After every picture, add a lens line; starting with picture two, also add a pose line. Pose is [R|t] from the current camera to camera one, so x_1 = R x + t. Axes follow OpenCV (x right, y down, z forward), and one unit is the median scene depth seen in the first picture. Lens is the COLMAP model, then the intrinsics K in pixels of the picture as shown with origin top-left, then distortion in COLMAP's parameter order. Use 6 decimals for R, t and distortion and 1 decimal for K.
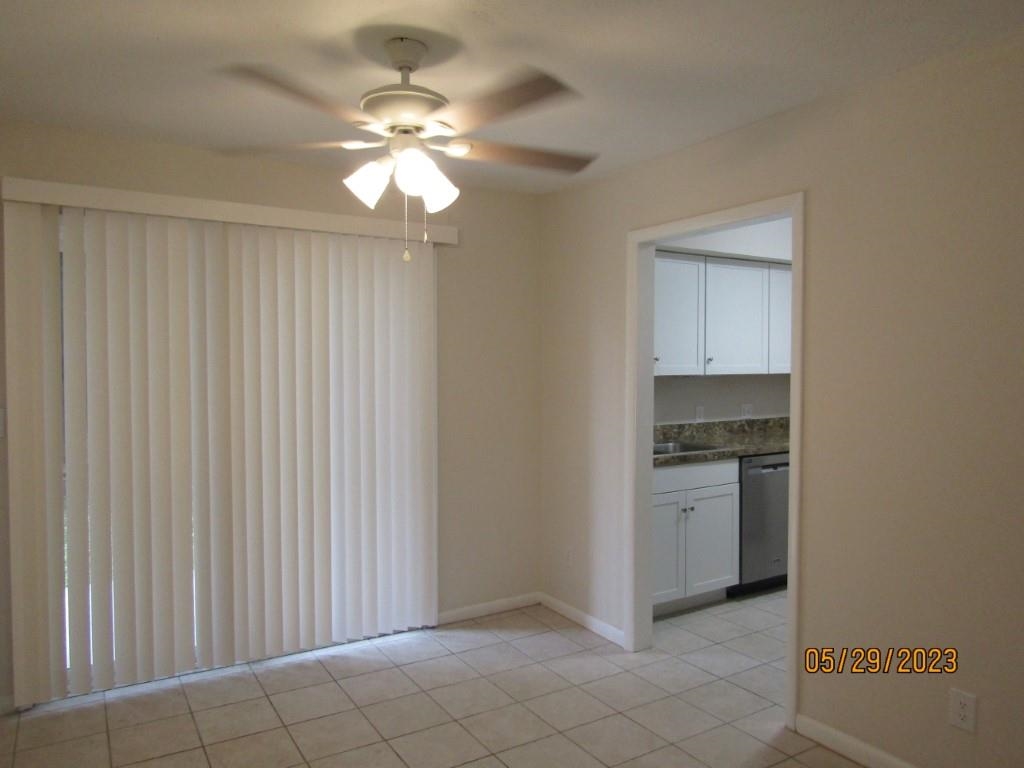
lens RADIAL K [[725.0, 0, 516.4], [0, 725.0, 388.4], [0, 0, 1]] dist [-0.007672, -0.001561]
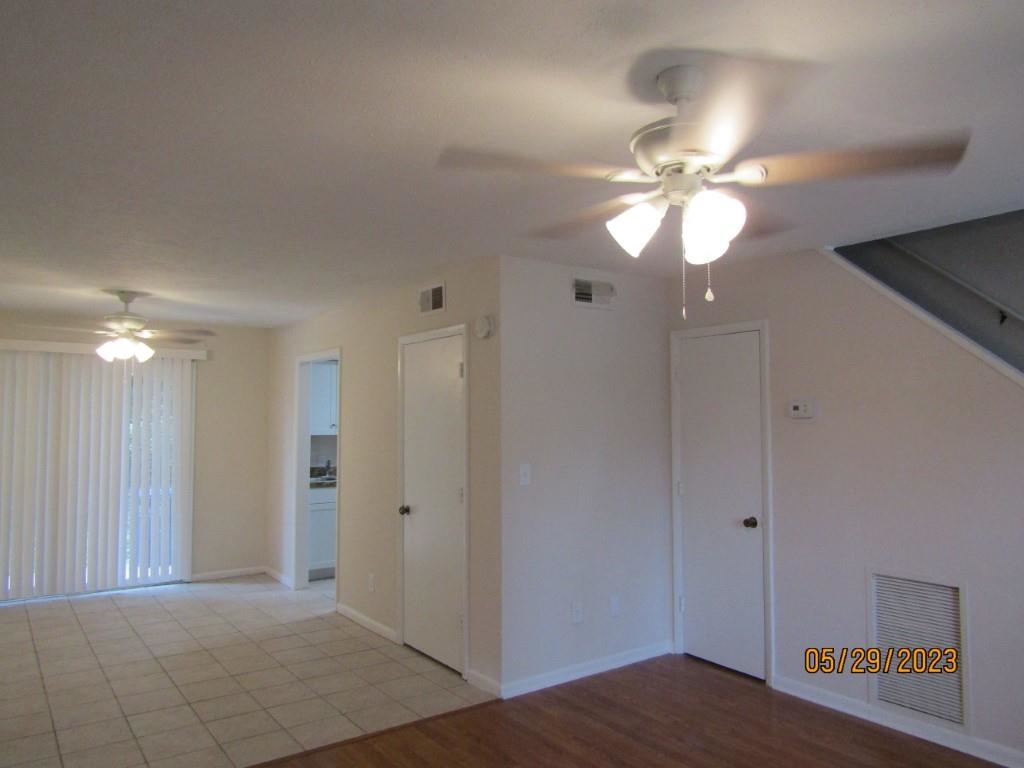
lens RADIAL K [[725.0, 0, 516.4], [0, 725.0, 388.4], [0, 0, 1]] dist [-0.007672, -0.001561]
pose [[0.997506, 0.011248, 0.069674, 0.564976], [-0.005499, 0.996605, -0.082154, 0.011762], [-0.070362, 0.081566, 0.994181, -0.827598]]
